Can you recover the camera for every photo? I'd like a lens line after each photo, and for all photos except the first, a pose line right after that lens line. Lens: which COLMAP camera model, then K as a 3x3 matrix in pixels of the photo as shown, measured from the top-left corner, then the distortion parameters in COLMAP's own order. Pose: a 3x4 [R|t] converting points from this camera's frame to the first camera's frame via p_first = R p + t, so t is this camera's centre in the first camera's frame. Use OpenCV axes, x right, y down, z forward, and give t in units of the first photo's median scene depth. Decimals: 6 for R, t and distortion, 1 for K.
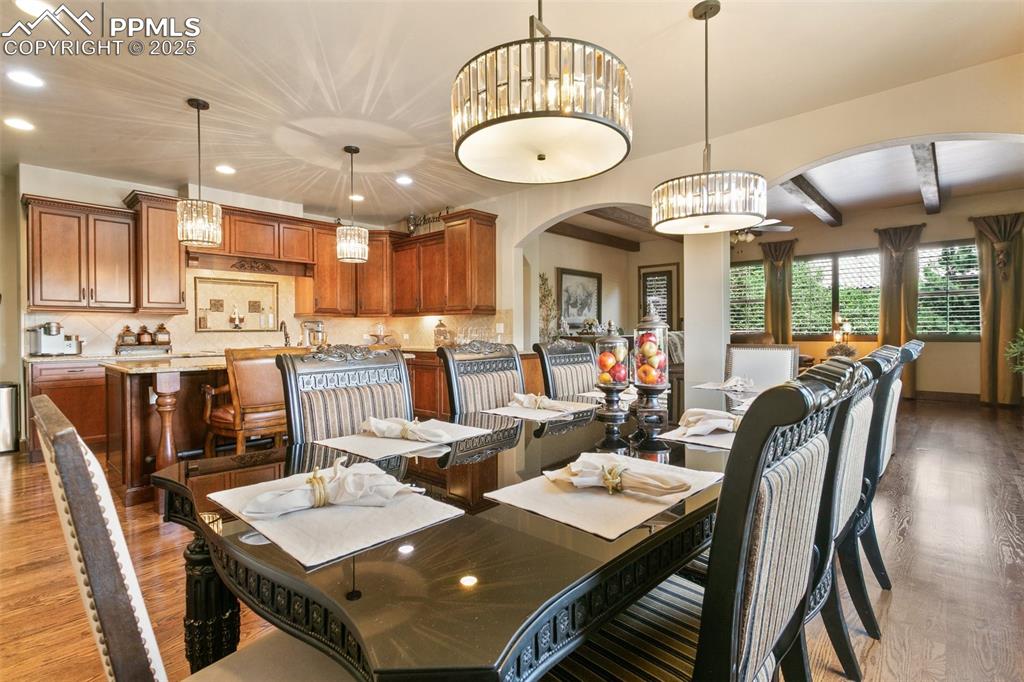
lens RADIAL K [[478.9, 0, 503.8], [0, 478.9, 330.1], [0, 0, 1]] dist [0.003474, -0.000009]
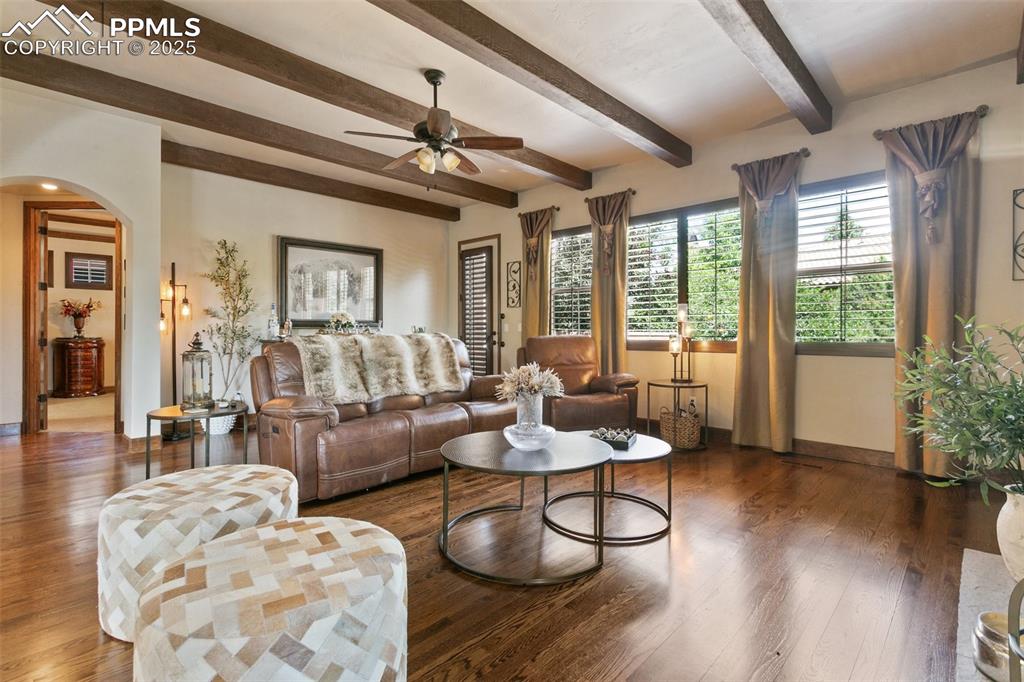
lens RADIAL K [[478.9, 0, 503.8], [0, 478.9, 330.1], [0, 0, 1]] dist [0.003474, -0.000009]
pose [[0.999745, 0.007510, -0.021309, 0.665025], [-0.007470, 0.999970, 0.001977, -0.006470], [0.021323, -0.001818, 0.999771, 0.528550]]
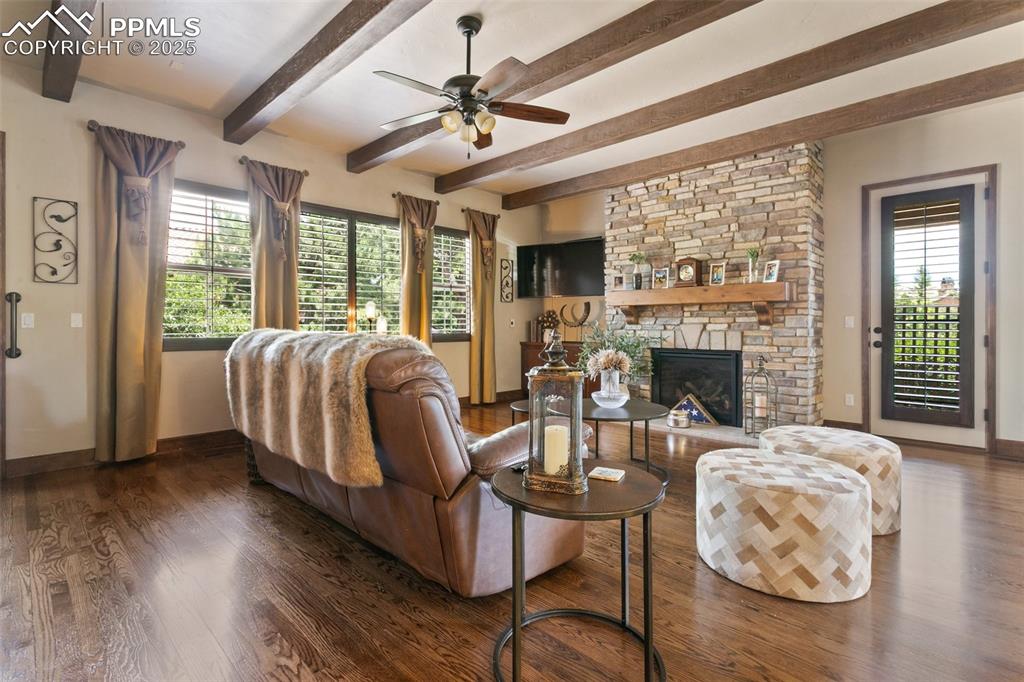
lens RADIAL K [[473.2, 0, 498.3], [0, 473.2, 326.3], [0, 0, 1]] dist [0.001306, 0.000951]
pose [[0.013732, 0.004388, 0.999896, 0.052081], [-0.000447, 0.999990, -0.004382, -0.000424], [-0.999906, -0.000387, 0.013734, 1.100911]]
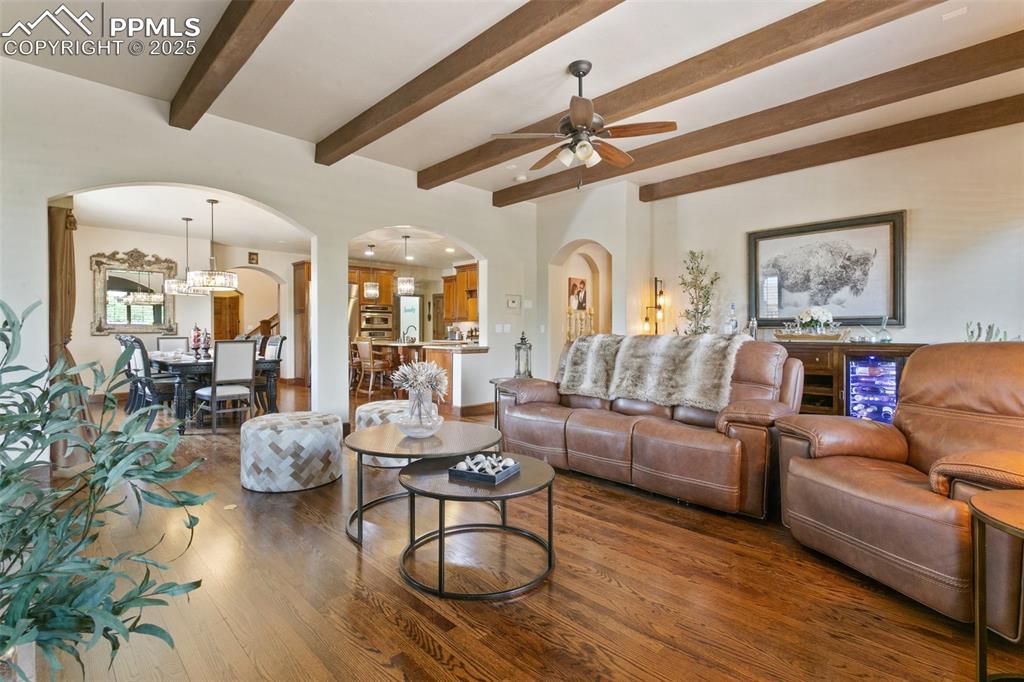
lens RADIAL K [[478.9, 0, 503.8], [0, 478.9, 330.1], [0, 0, 1]] dist [0.003474, -0.000009]
pose [[-0.033242, 0.006221, -0.999428, 1.154471], [0.002276, 0.999979, 0.006149, -0.008188], [0.999445, -0.002070, -0.033256, 1.056026]]
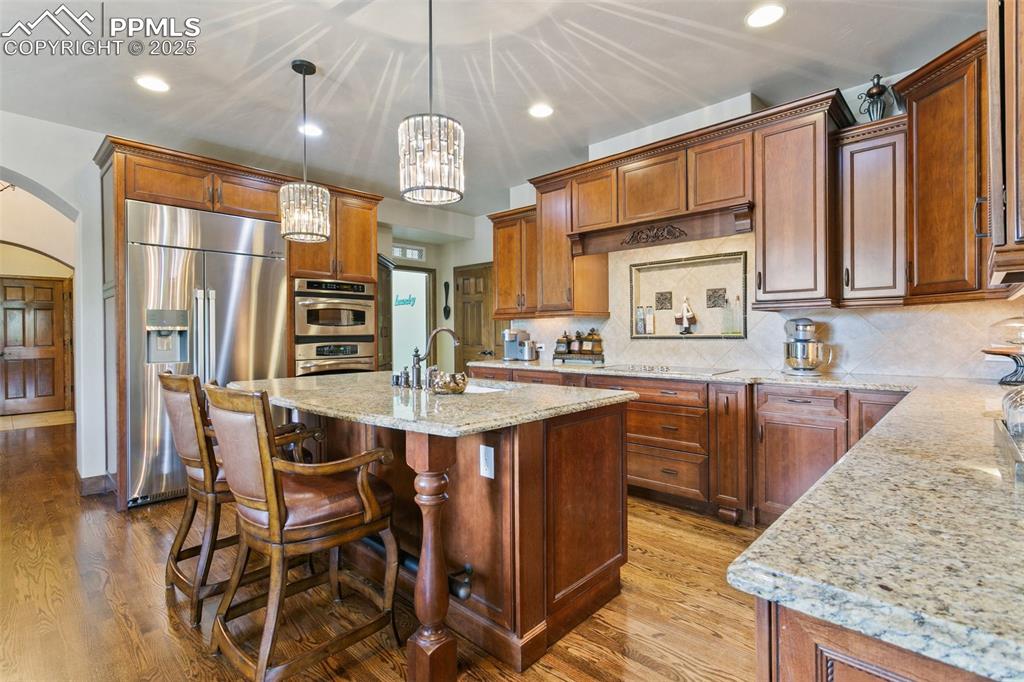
lens RADIAL K [[486.5, 0, 505.7], [0, 486.5, 332.3], [0, 0, 1]] dist [-0.000116, 0.000317]
pose [[0.000554, 0.007363, -0.999973, 0.107888], [0.009150, 0.999931, 0.007367, -0.012680], [0.999958, -0.009153, 0.000487, 0.774089]]
